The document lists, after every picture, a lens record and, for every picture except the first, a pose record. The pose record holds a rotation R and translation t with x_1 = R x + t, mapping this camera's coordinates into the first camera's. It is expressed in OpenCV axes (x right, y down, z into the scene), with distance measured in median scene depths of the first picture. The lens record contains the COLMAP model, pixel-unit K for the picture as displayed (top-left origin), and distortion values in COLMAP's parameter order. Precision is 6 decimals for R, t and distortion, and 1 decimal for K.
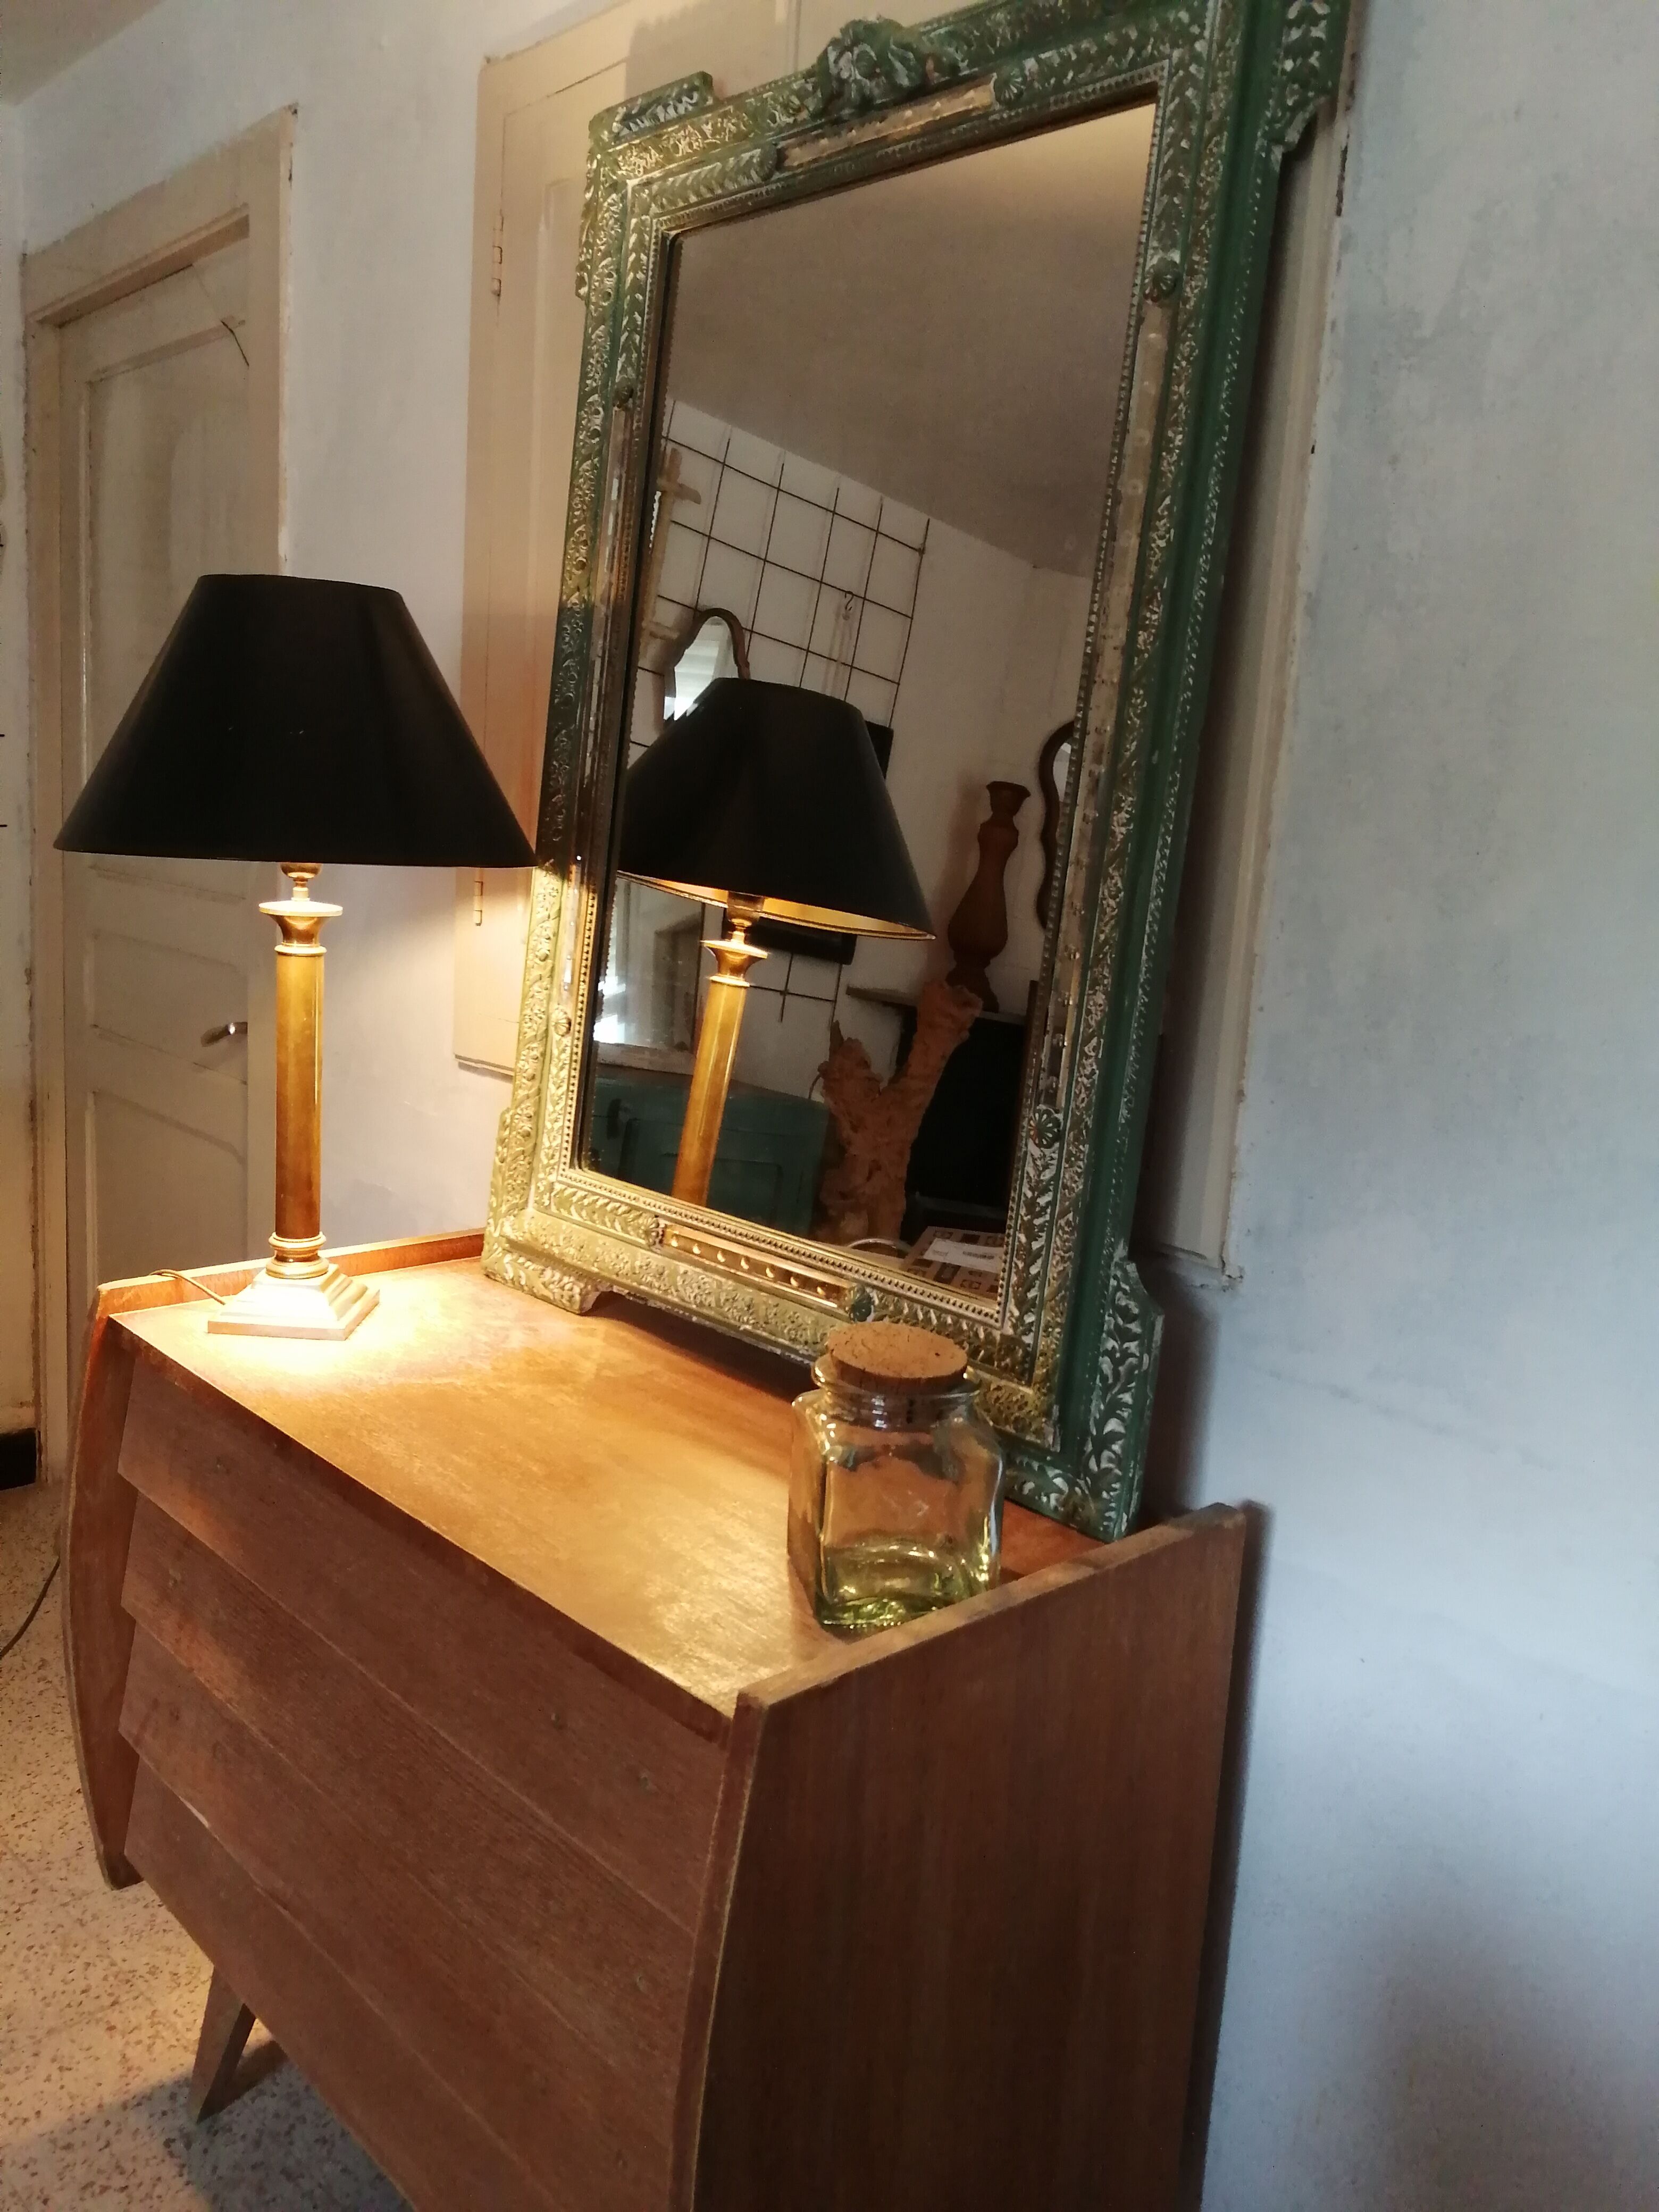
lens RADIAL K [[1742.9, 0, 849.4], [0, 1742.9, 1105.2], [0, 0, 1]] dist [0.064390, -0.128154]
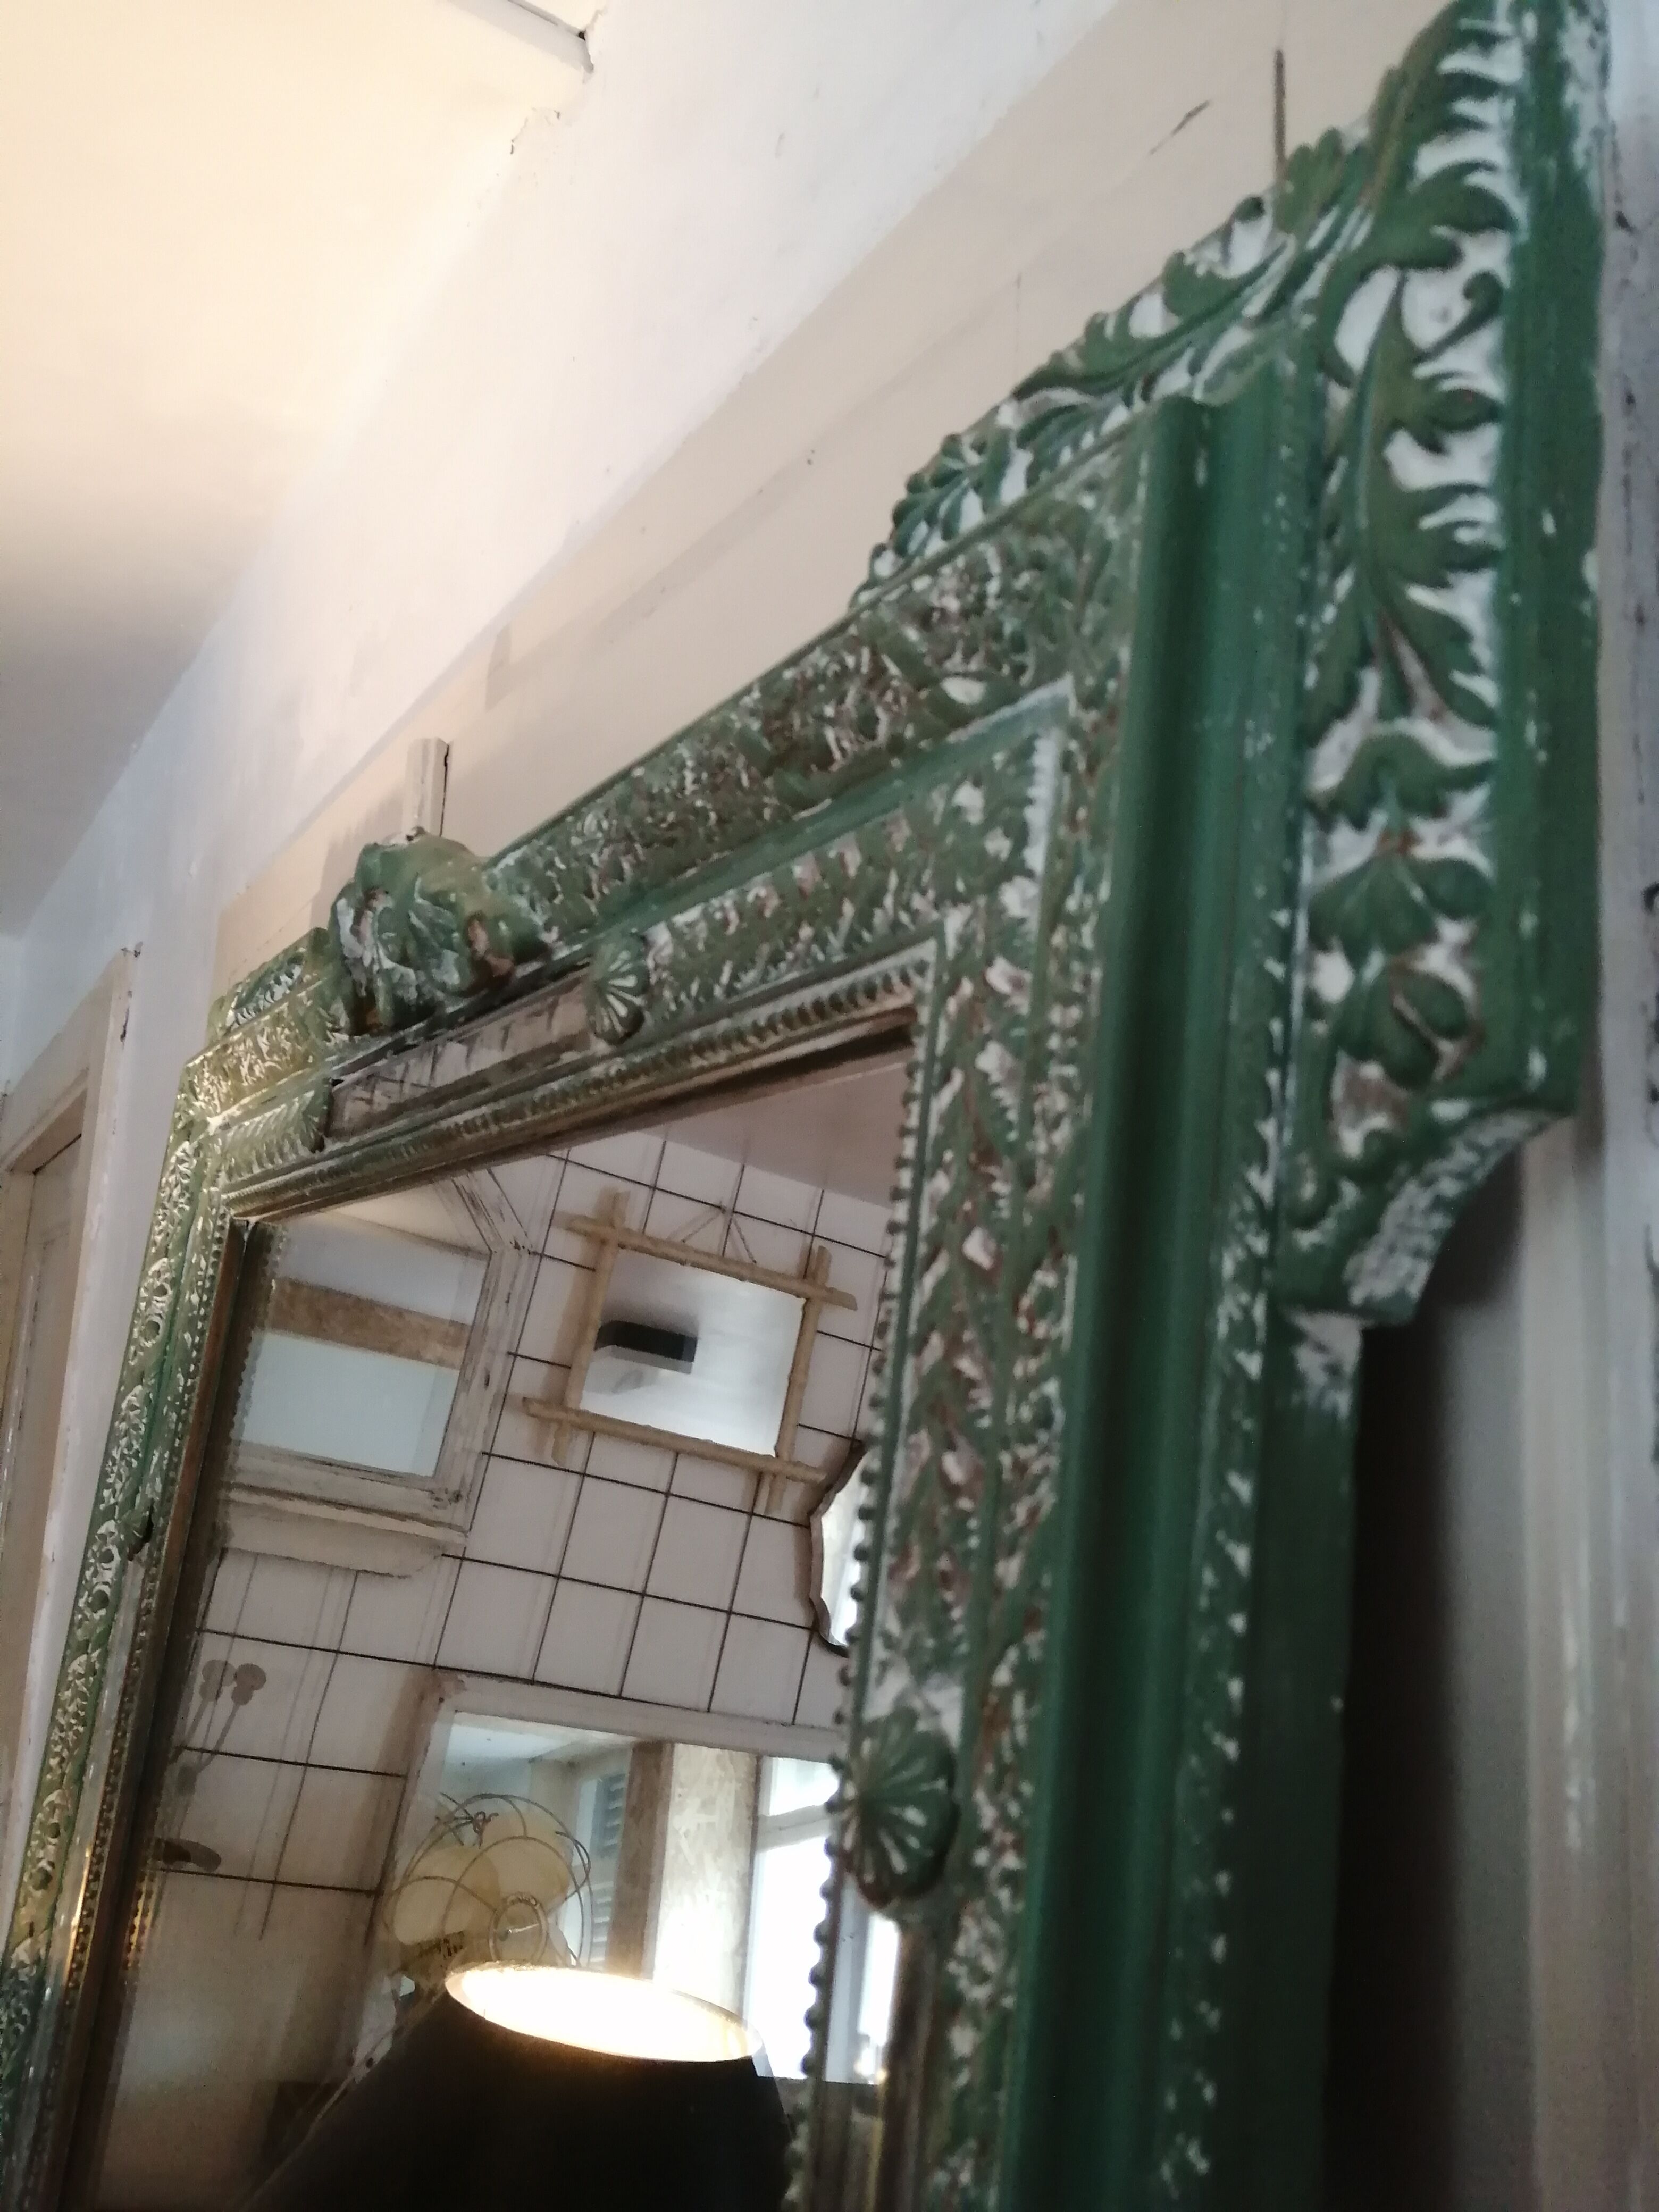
lens RADIAL K [[1751.5, 0, 840.3], [0, 1751.5, 1102.0], [0, 0, 1]] dist [0.068171, -0.147650]
pose [[0.977774, -0.048973, -0.203863, 0.204421], [-0.026076, 0.936384, -0.350006, -0.436829], [0.208035, 0.347542, 0.914295, 0.691838]]
